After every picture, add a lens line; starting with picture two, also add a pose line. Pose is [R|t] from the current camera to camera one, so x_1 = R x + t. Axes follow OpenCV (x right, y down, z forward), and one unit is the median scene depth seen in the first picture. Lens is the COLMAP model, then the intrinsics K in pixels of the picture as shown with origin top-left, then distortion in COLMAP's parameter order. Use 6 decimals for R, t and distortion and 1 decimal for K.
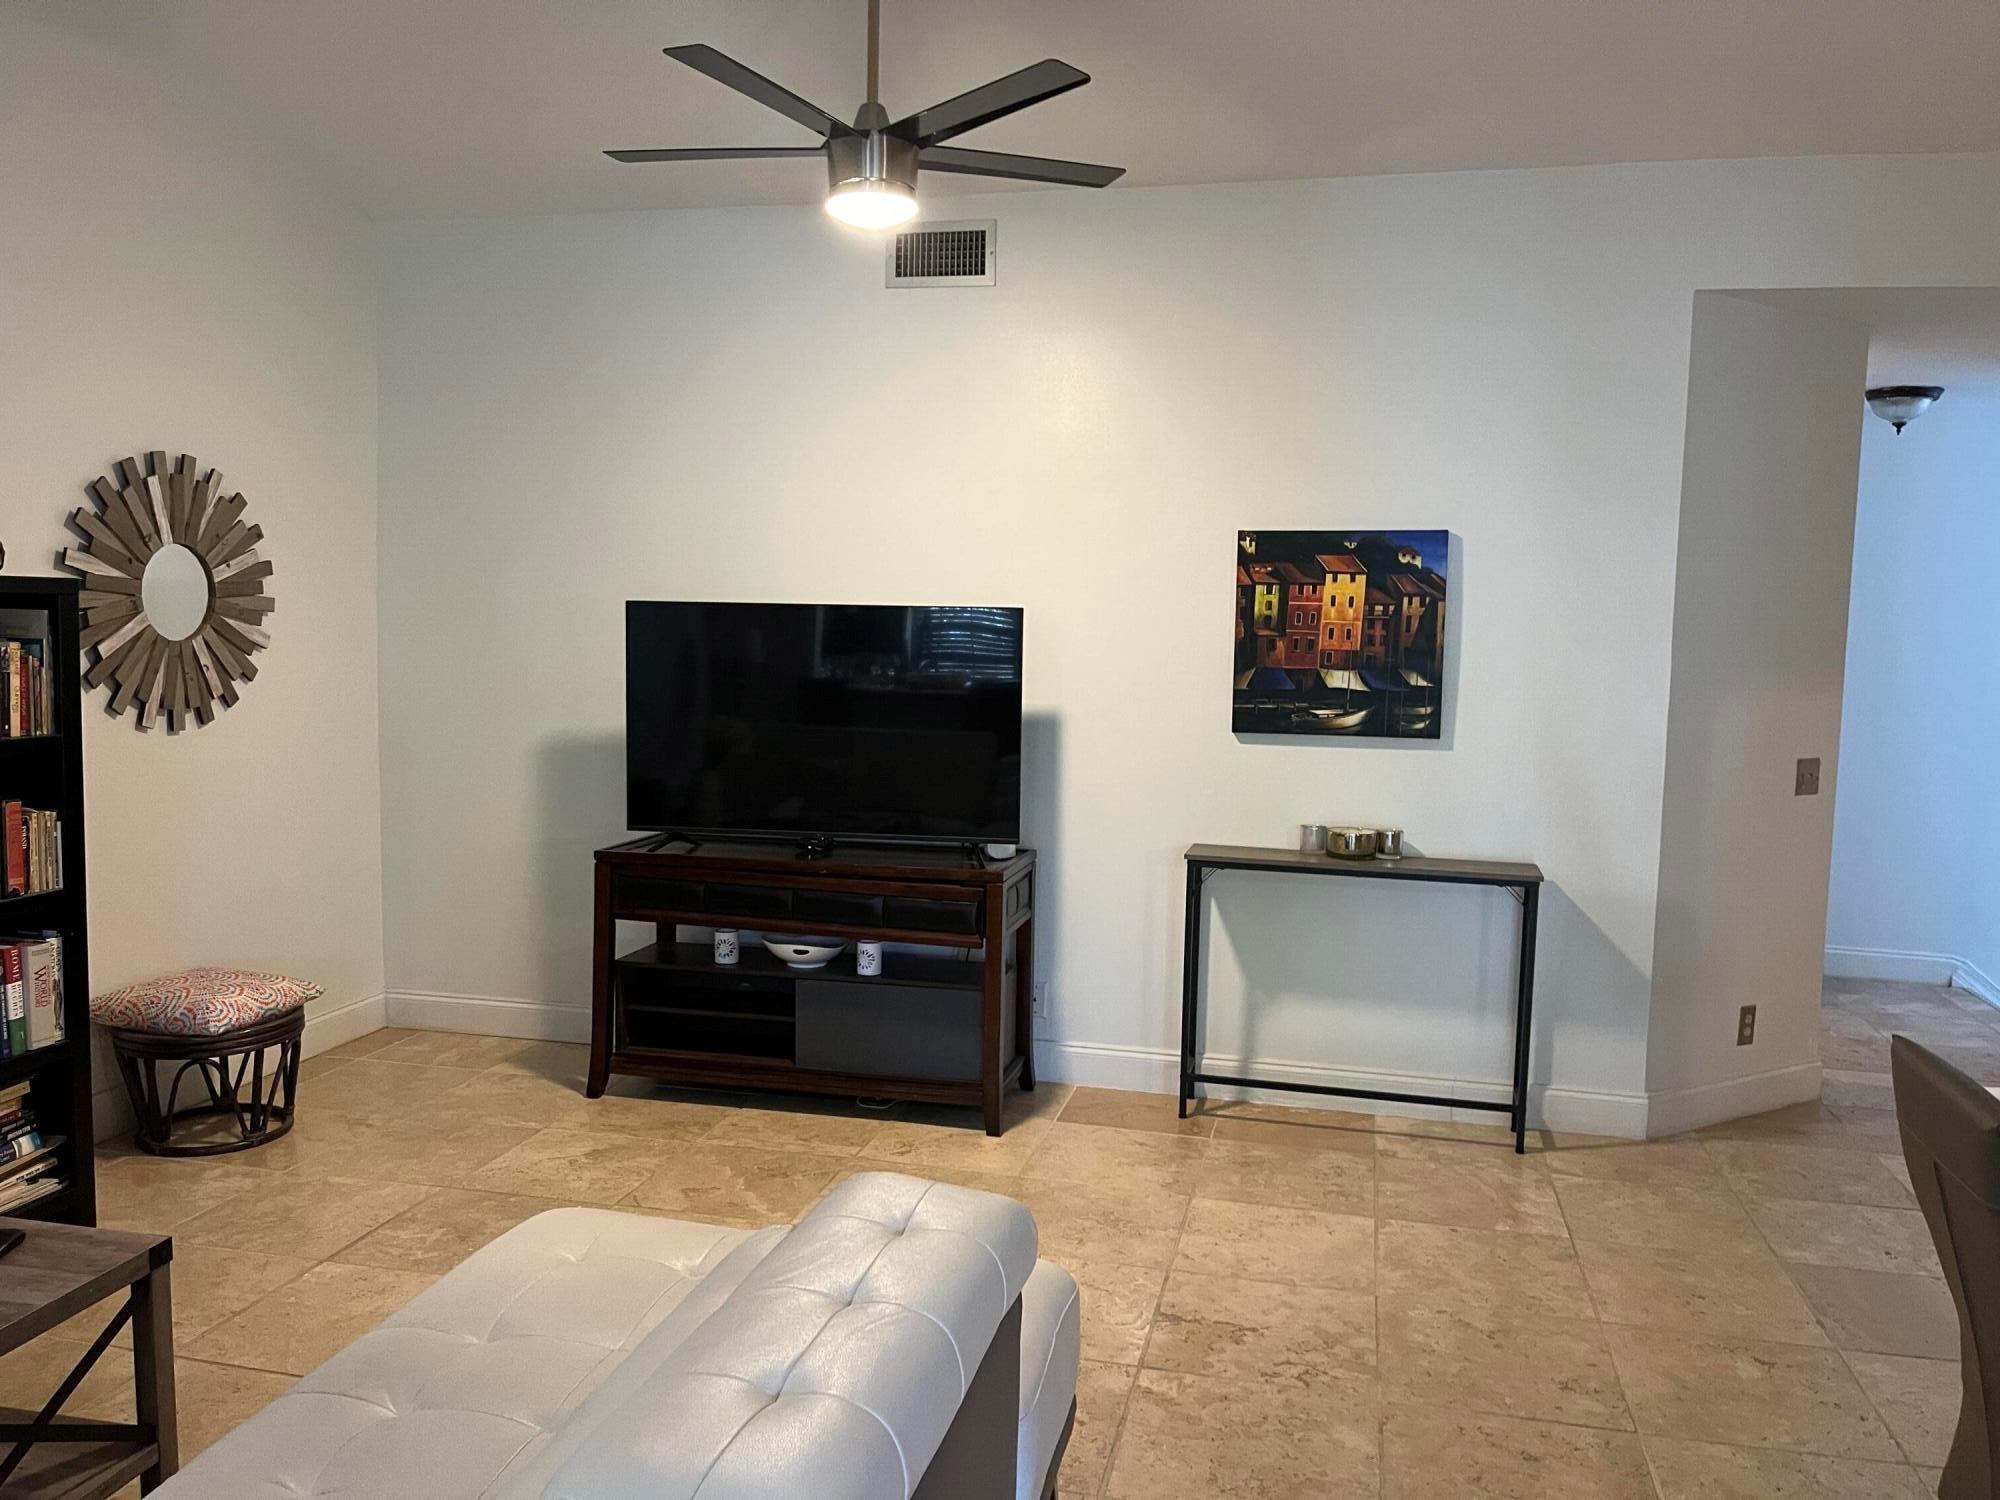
lens RADIAL K [[1523.6, 0, 1007.9], [0, 1523.6, 754.7], [0, 0, 1]] dist [0.086609, -0.120356]
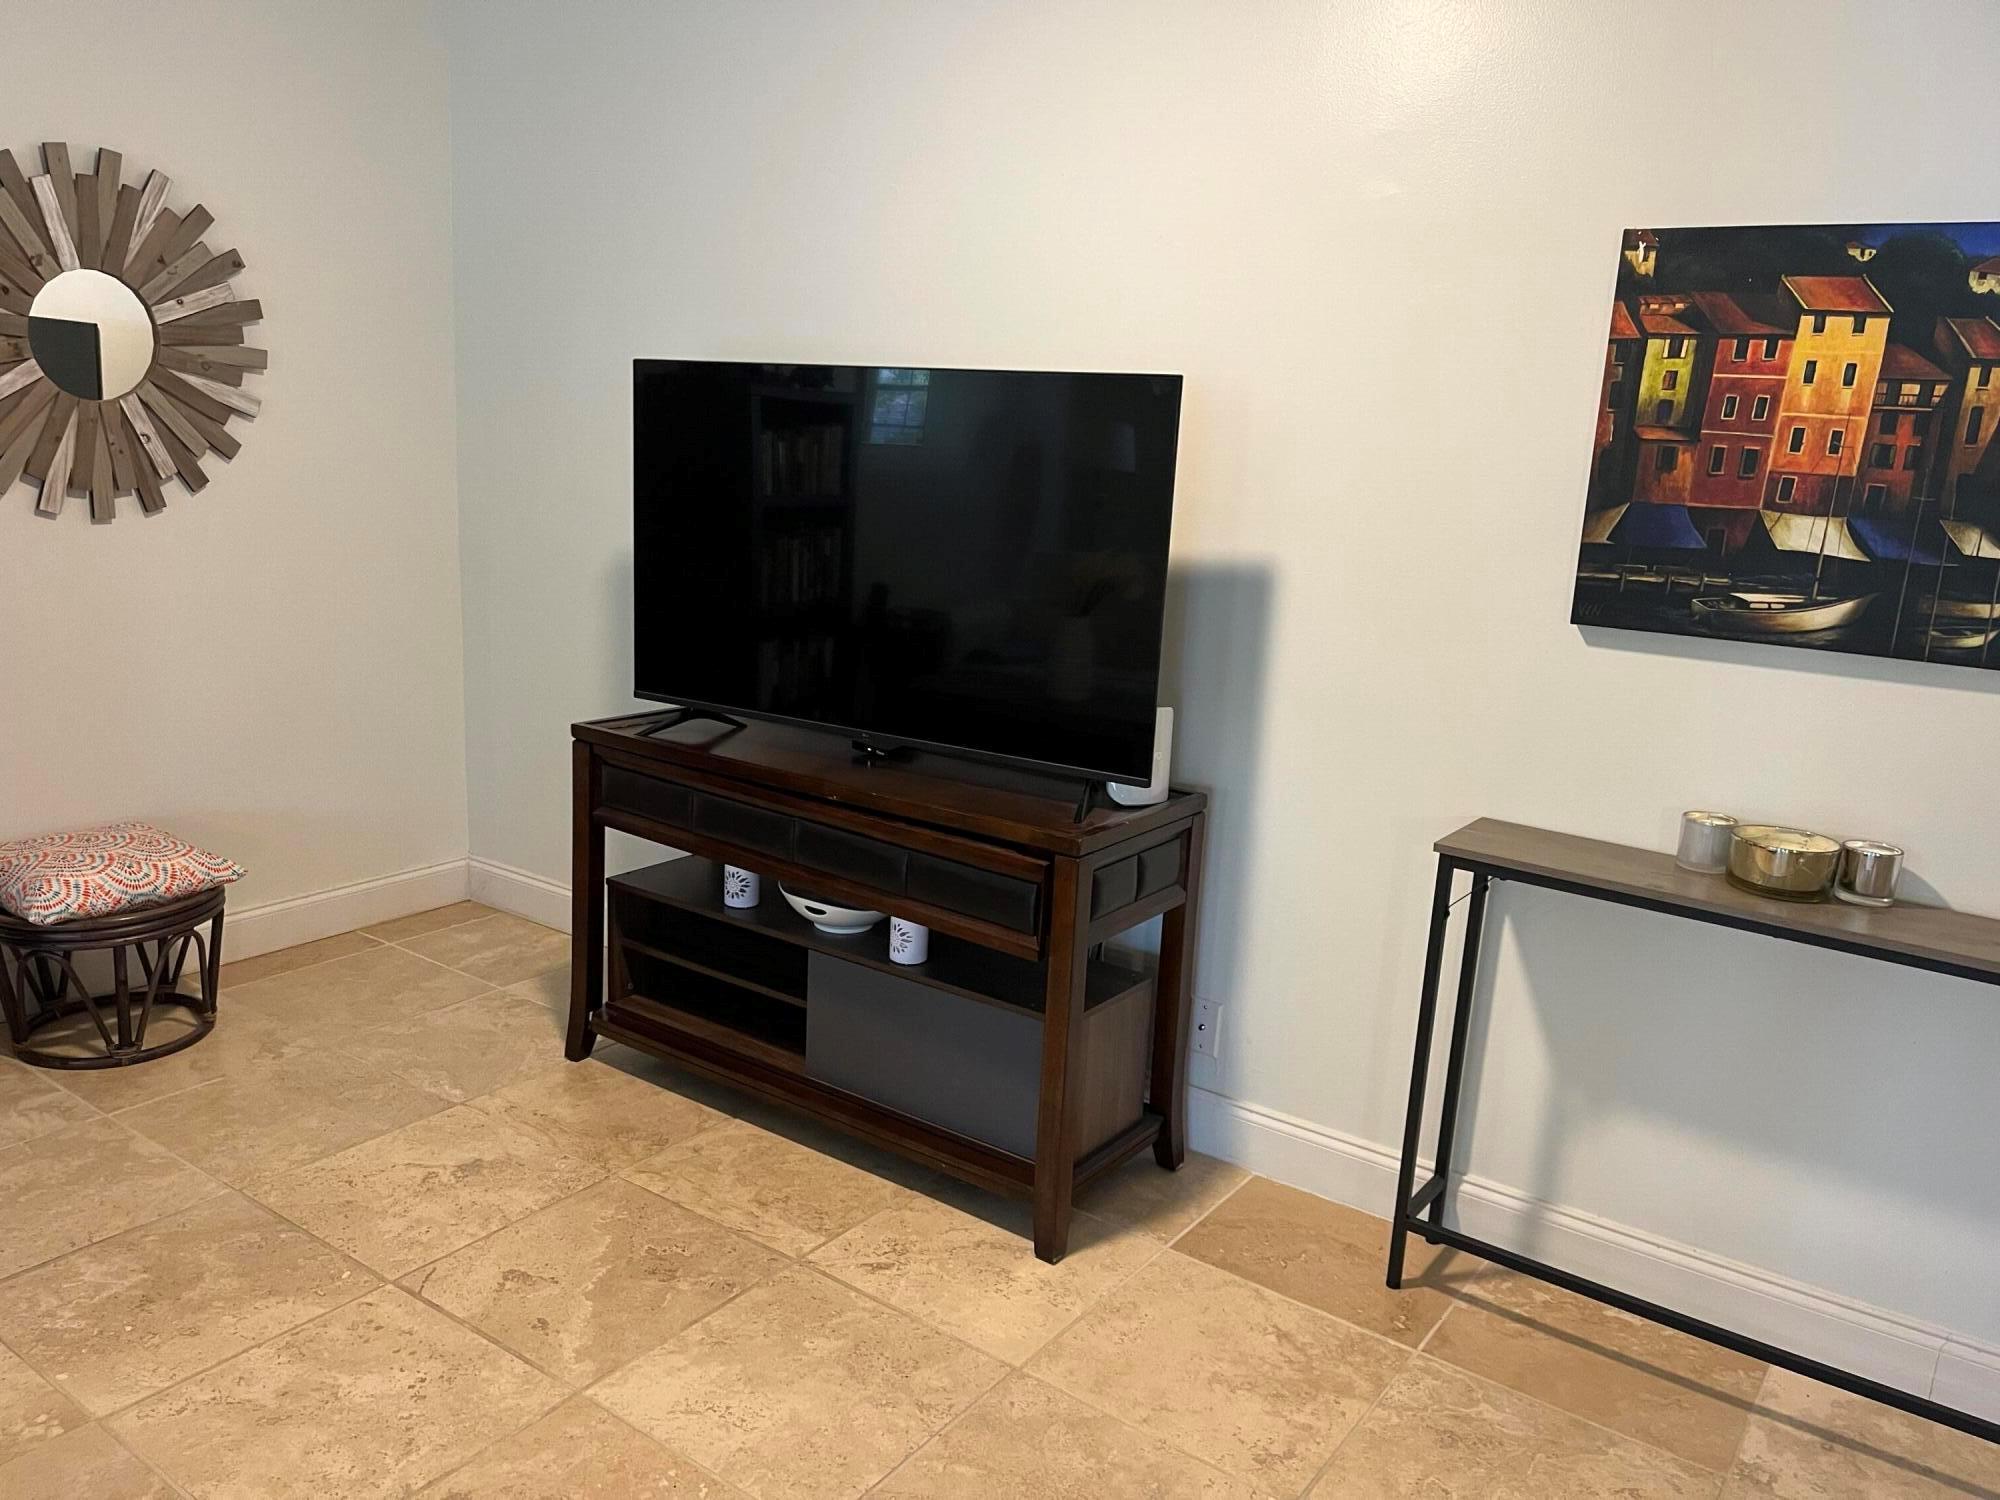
lens RADIAL K [[1525.8, 0, 977.4], [0, 1525.8, 756.1], [0, 0, 1]] dist [0.093172, -0.128887]
pose [[0.921822, 0.108855, -0.372014, 0.164645], [-0.063509, 0.989203, 0.132079, -0.027385], [0.382375, -0.098128, 0.918782, 0.427606]]
